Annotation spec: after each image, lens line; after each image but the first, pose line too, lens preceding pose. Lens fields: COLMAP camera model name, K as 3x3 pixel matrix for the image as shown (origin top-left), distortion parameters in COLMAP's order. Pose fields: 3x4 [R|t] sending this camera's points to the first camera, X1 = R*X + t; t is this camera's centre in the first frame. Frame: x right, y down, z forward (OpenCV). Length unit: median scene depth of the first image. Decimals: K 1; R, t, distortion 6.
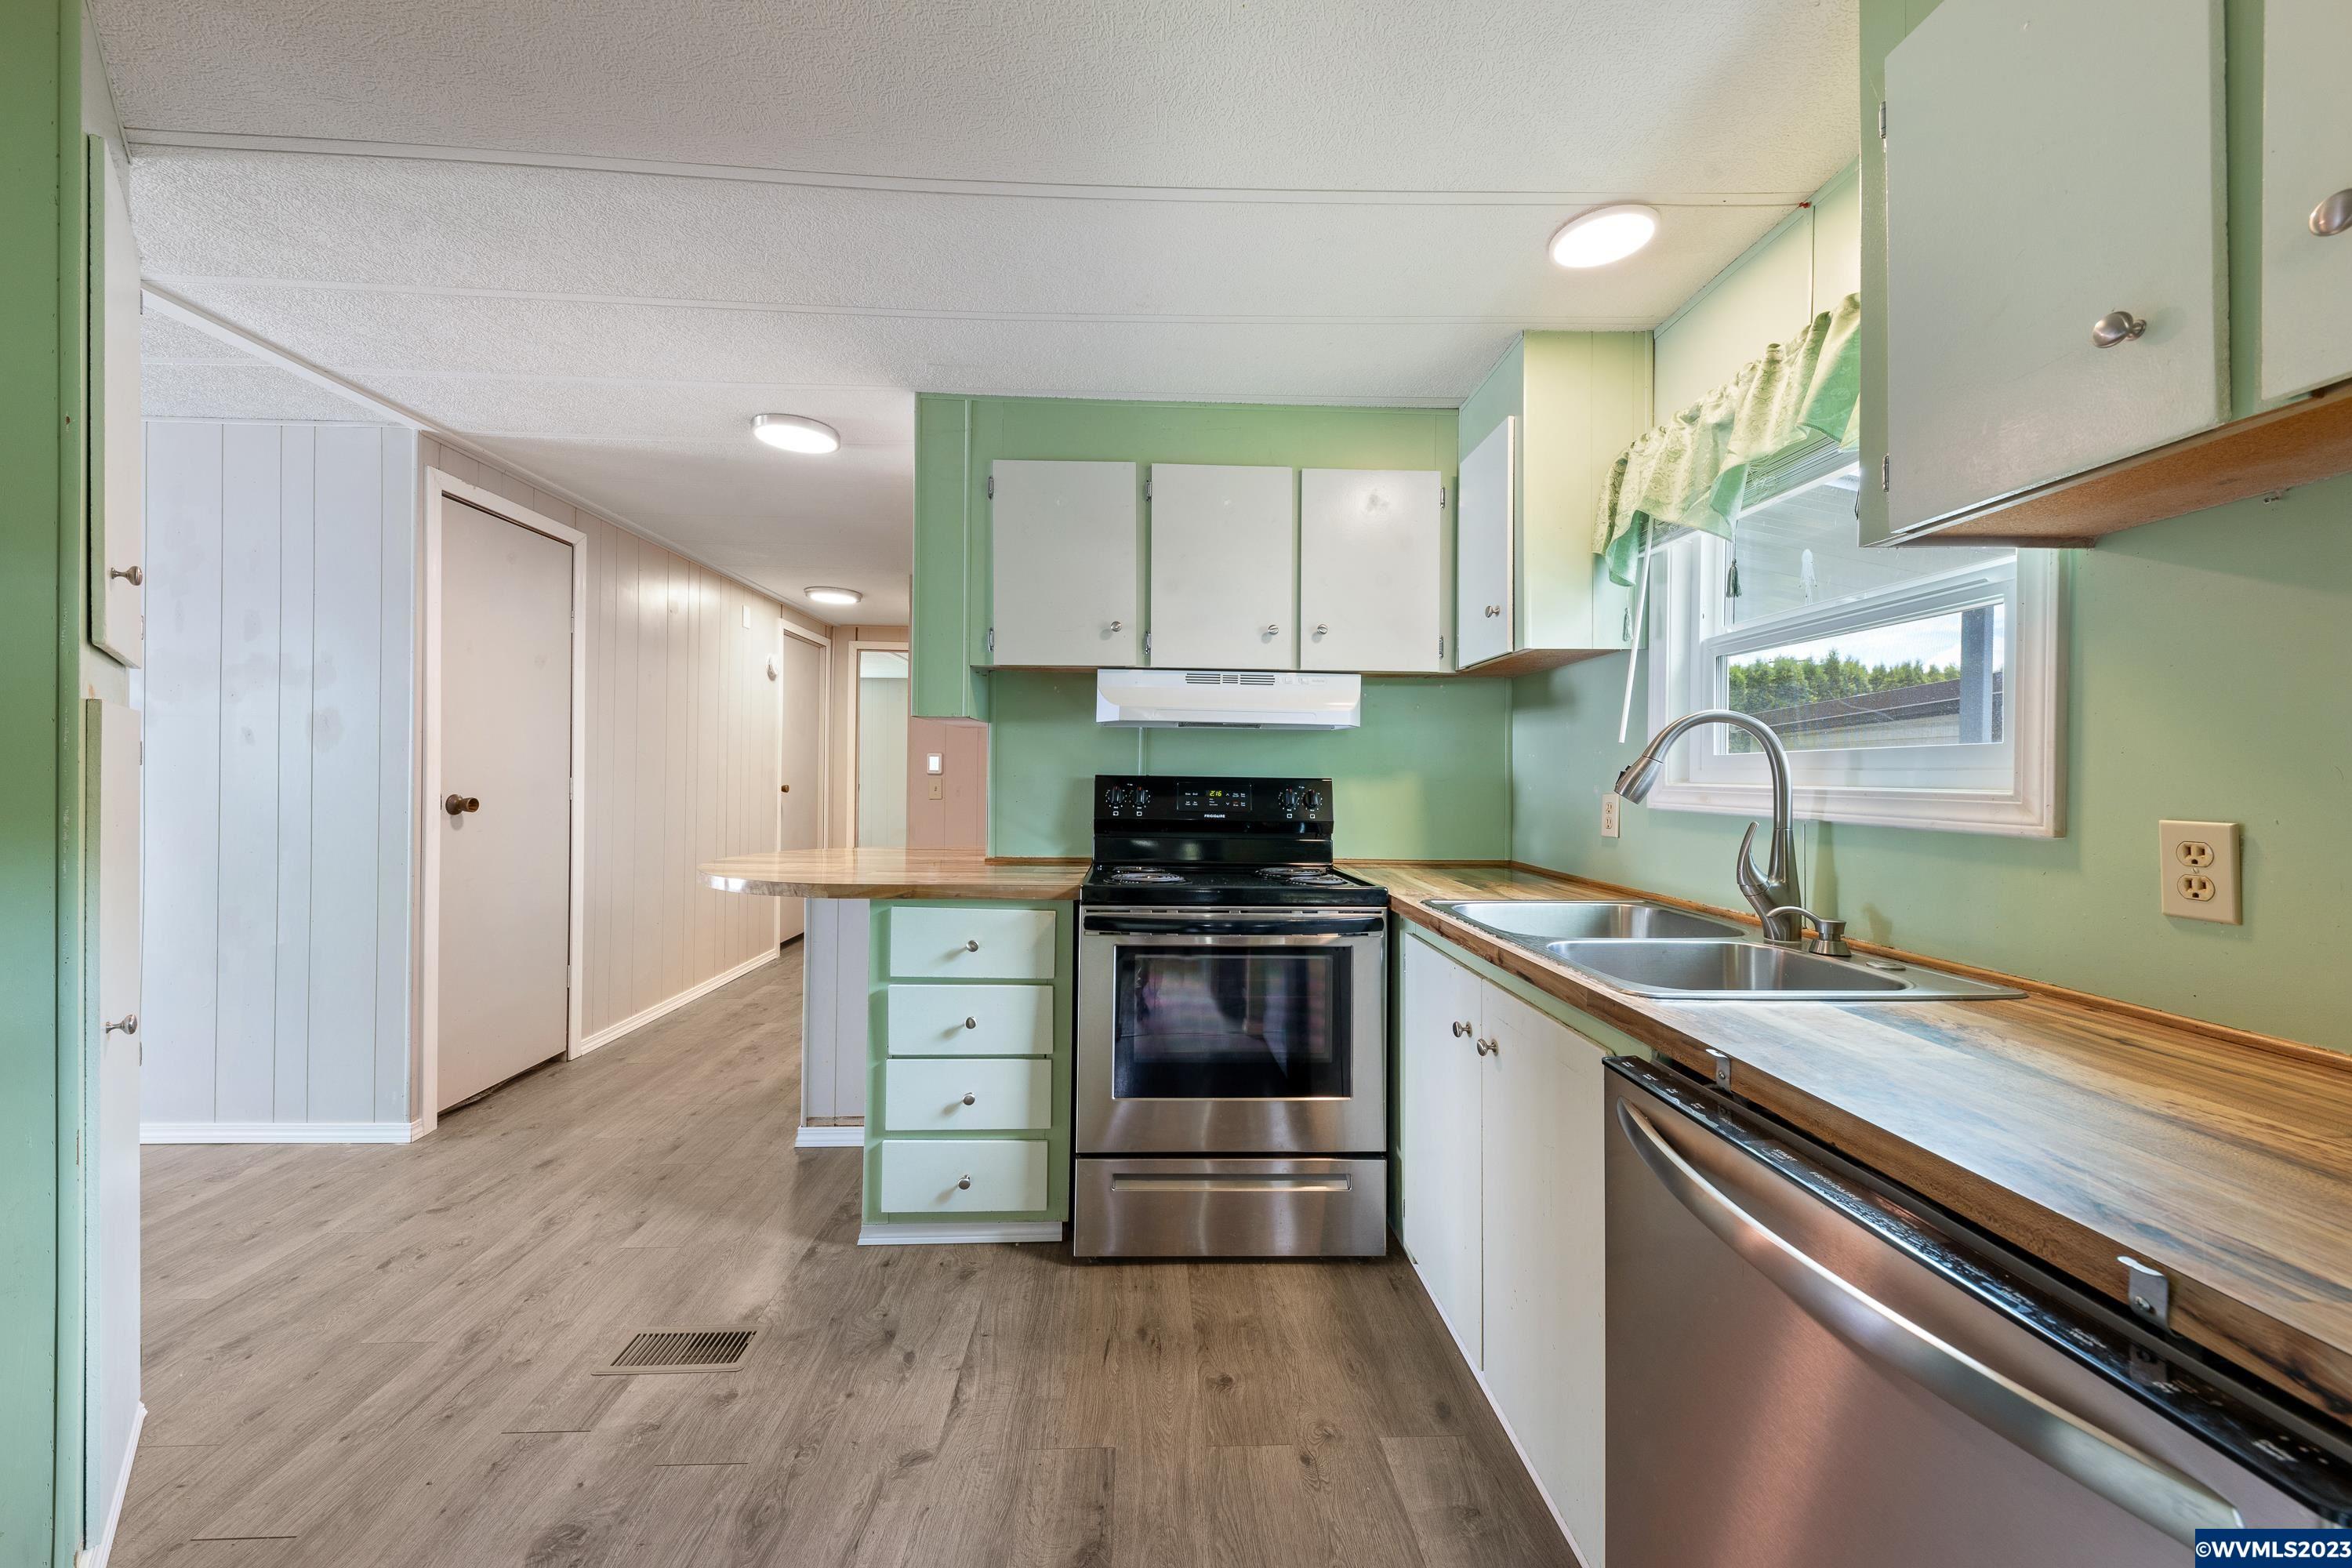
lens RADIAL K [[796.6, 0, 1168.4], [0, 796.6, 778.2], [0, 0, 1]] dist [0.018394, -0.007993]
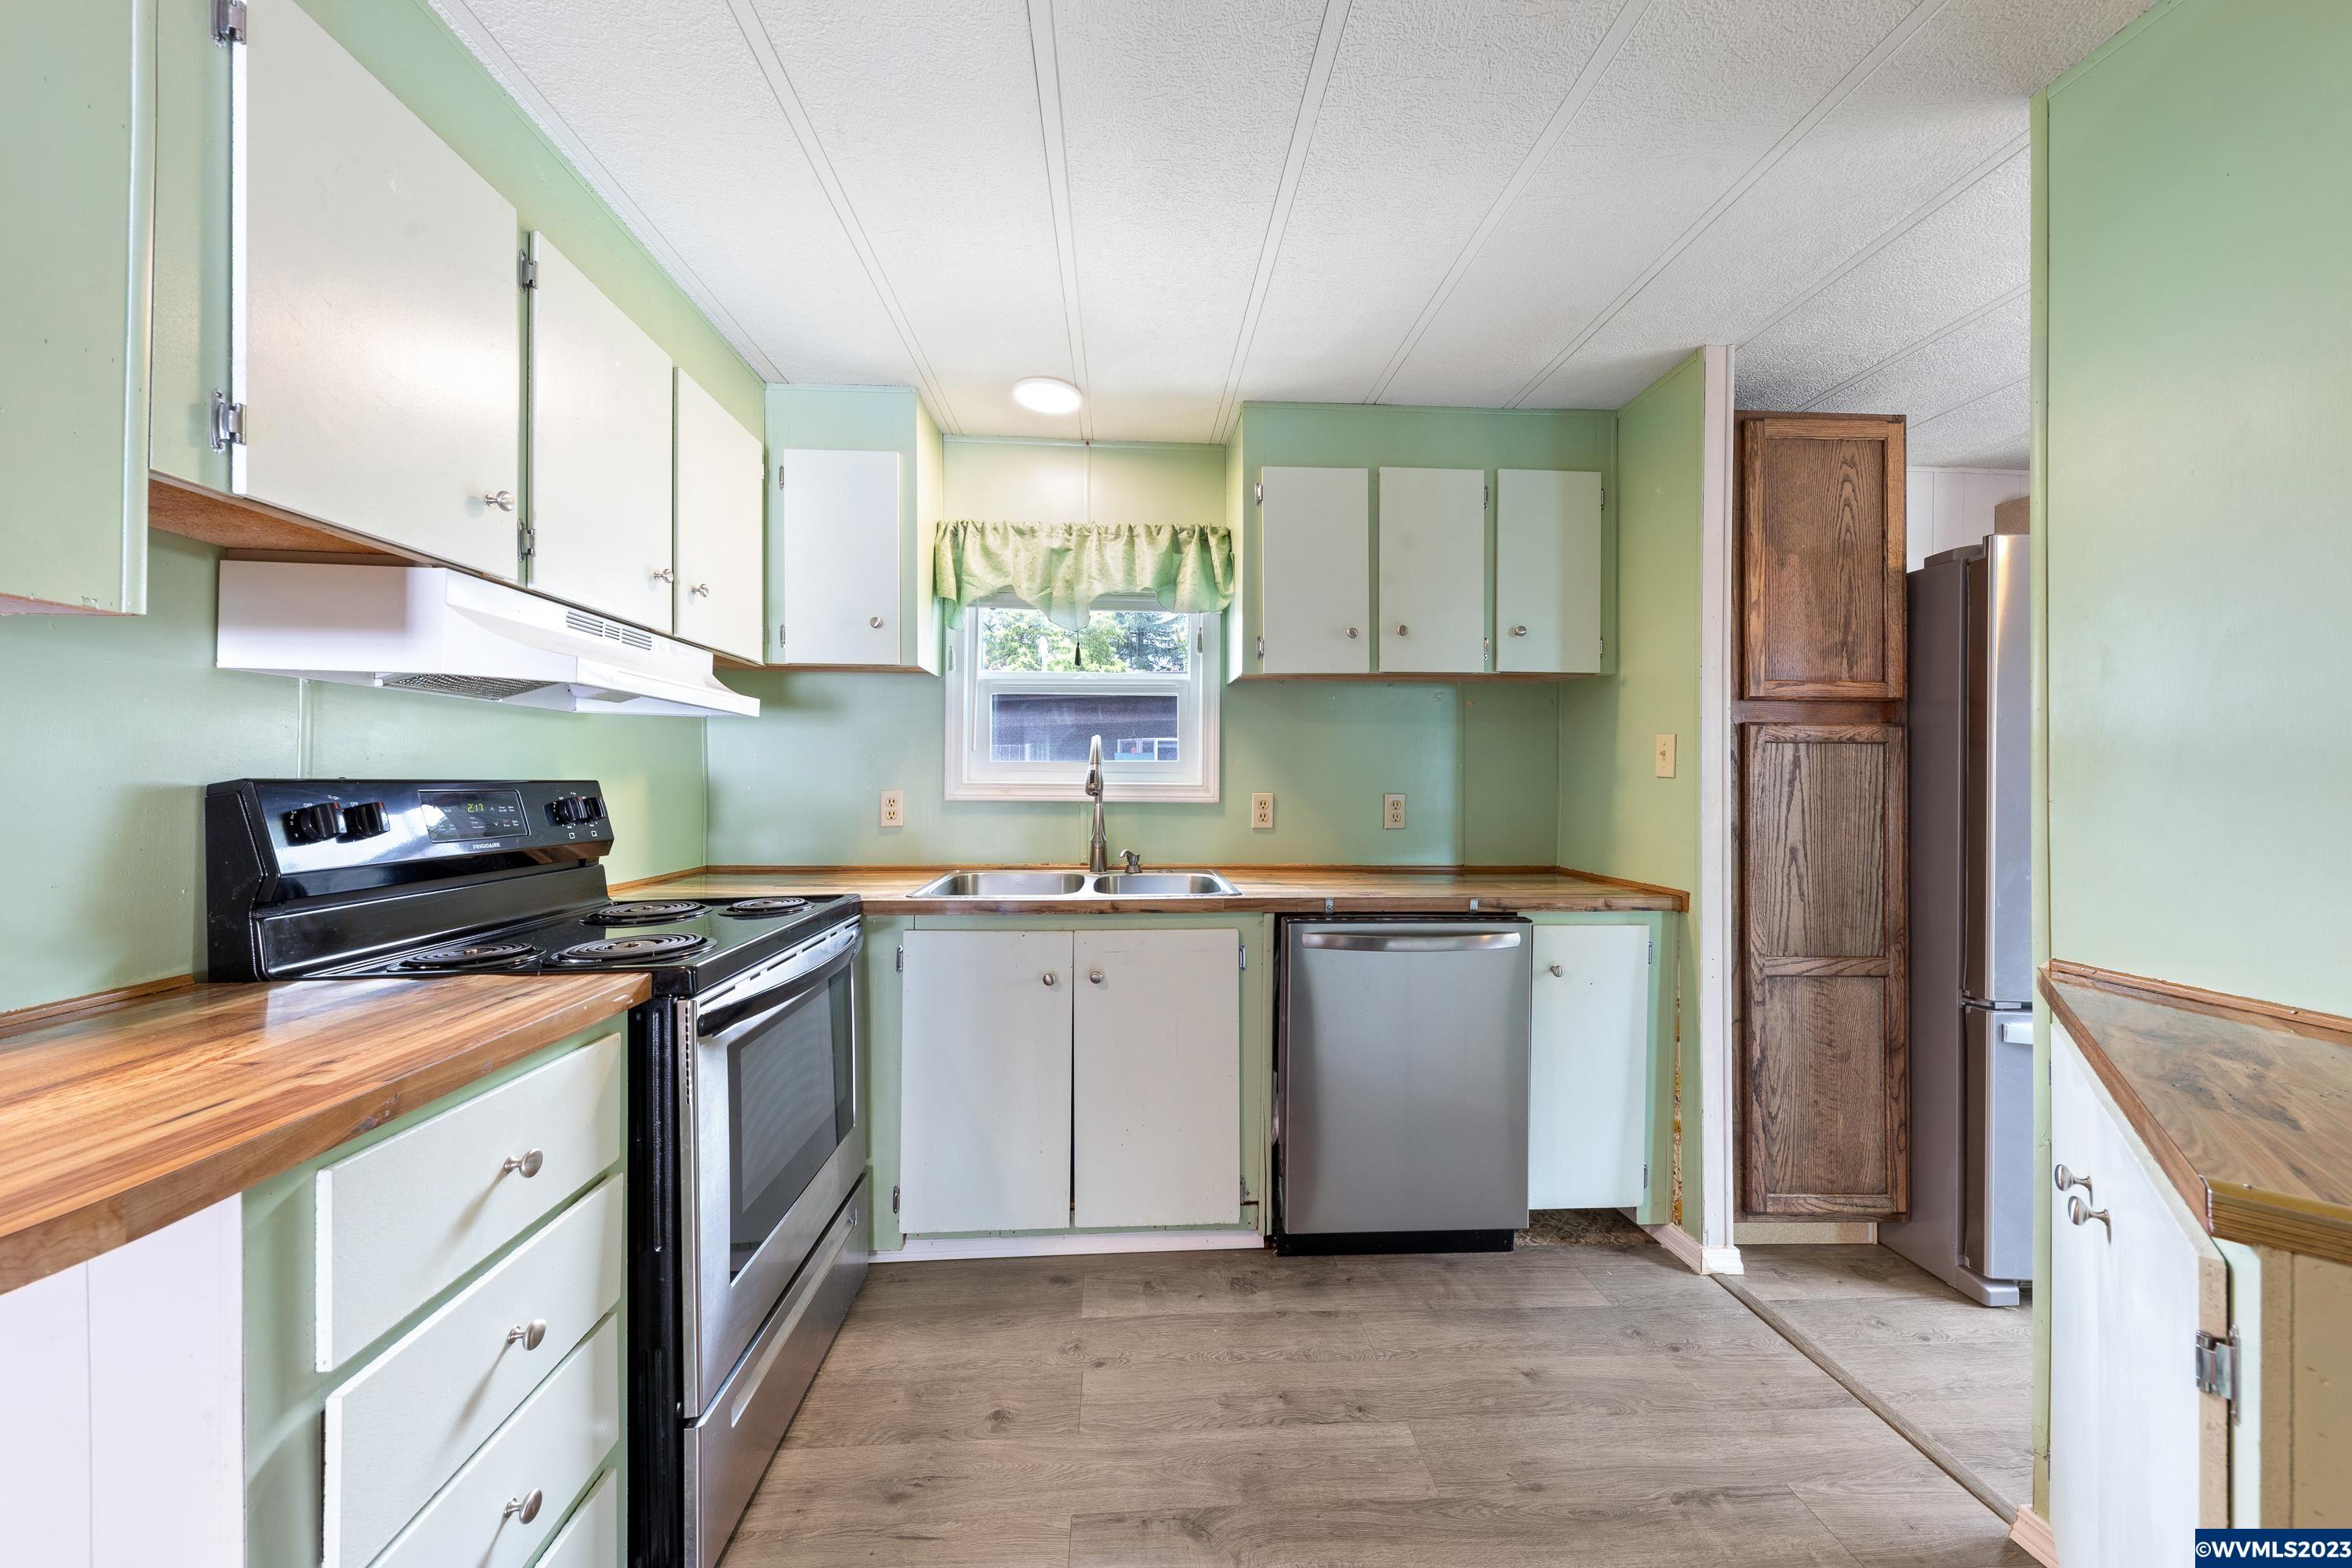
lens RADIAL K [[809.6, 0, 1162.9], [0, 809.6, 772.2], [0, 0, 1]] dist [0.013758, -0.004929]
pose [[-0.015826, -0.004199, 0.999866, -0.737179], [-0.002845, 0.999987, 0.004155, -0.014301], [-0.999871, -0.002779, -0.015838, 0.676231]]
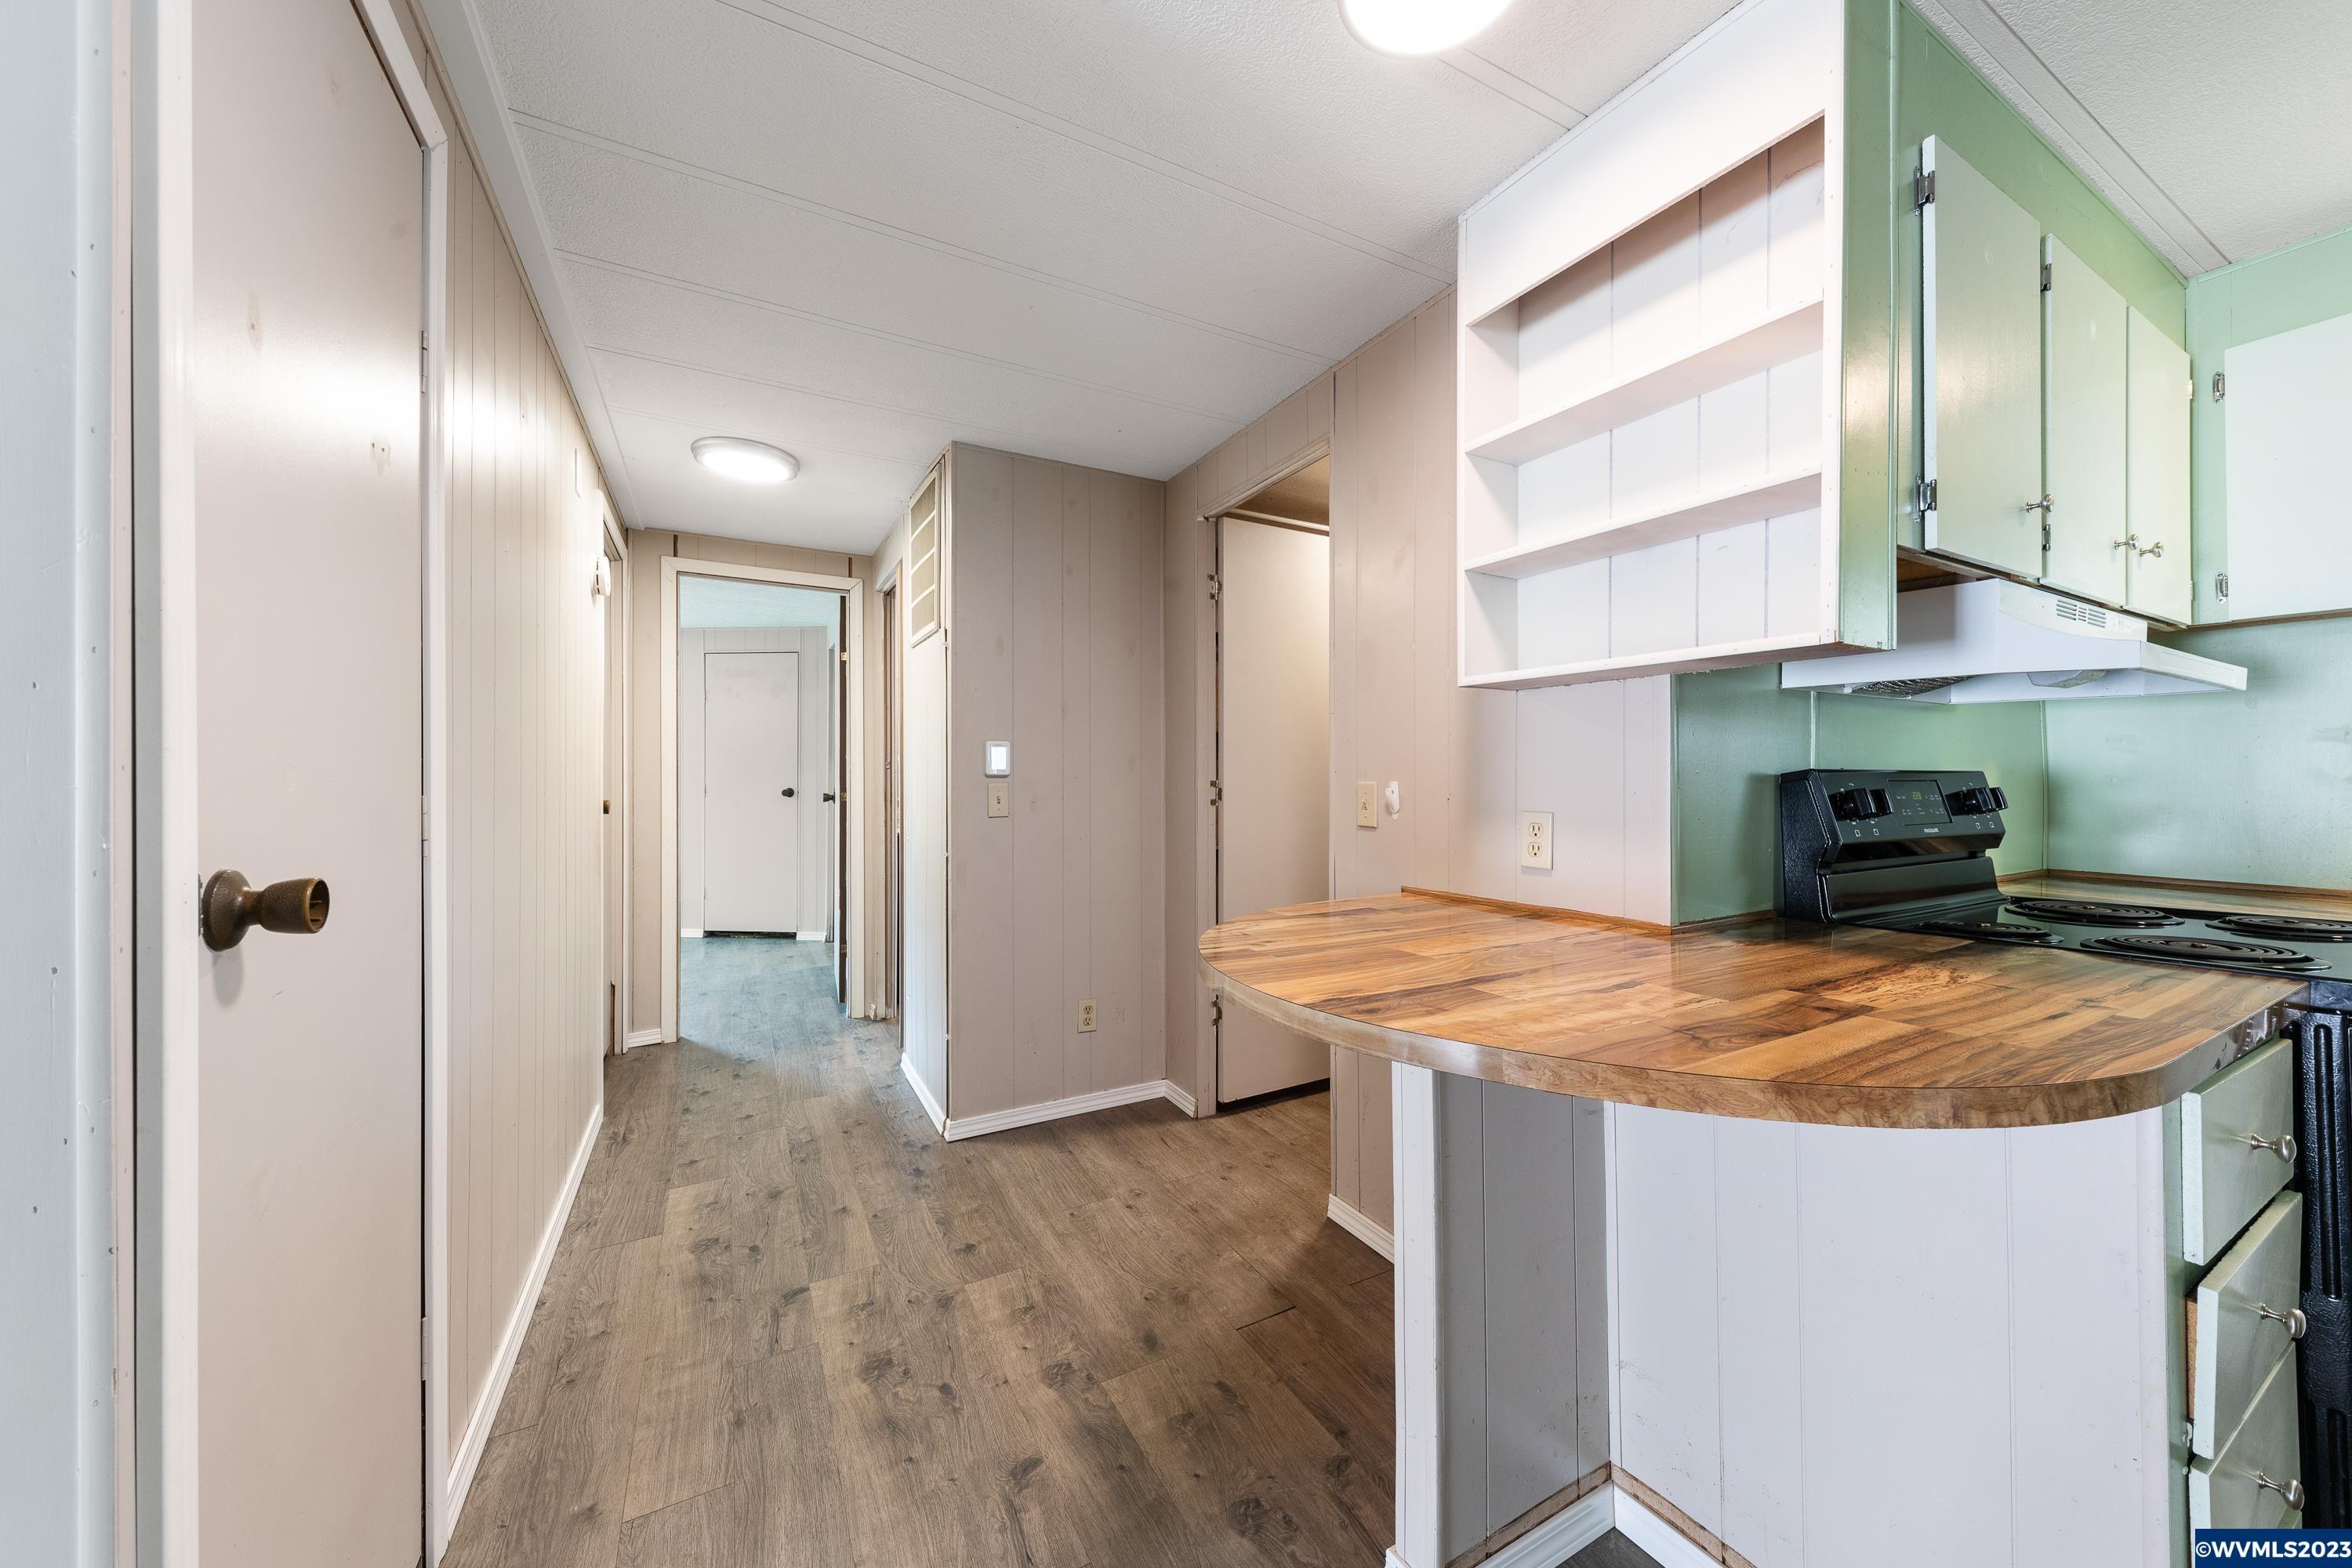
lens RADIAL K [[814.5, 0, 1166.9], [0, 814.5, 778.1], [0, 0, 1]] dist [0.005446, -0.003497]
pose [[0.898272, -0.015785, 0.439156, -1.044842], [0.015165, 0.999873, 0.004921, -0.010113], [-0.439178, 0.002239, 0.898397, 0.900637]]
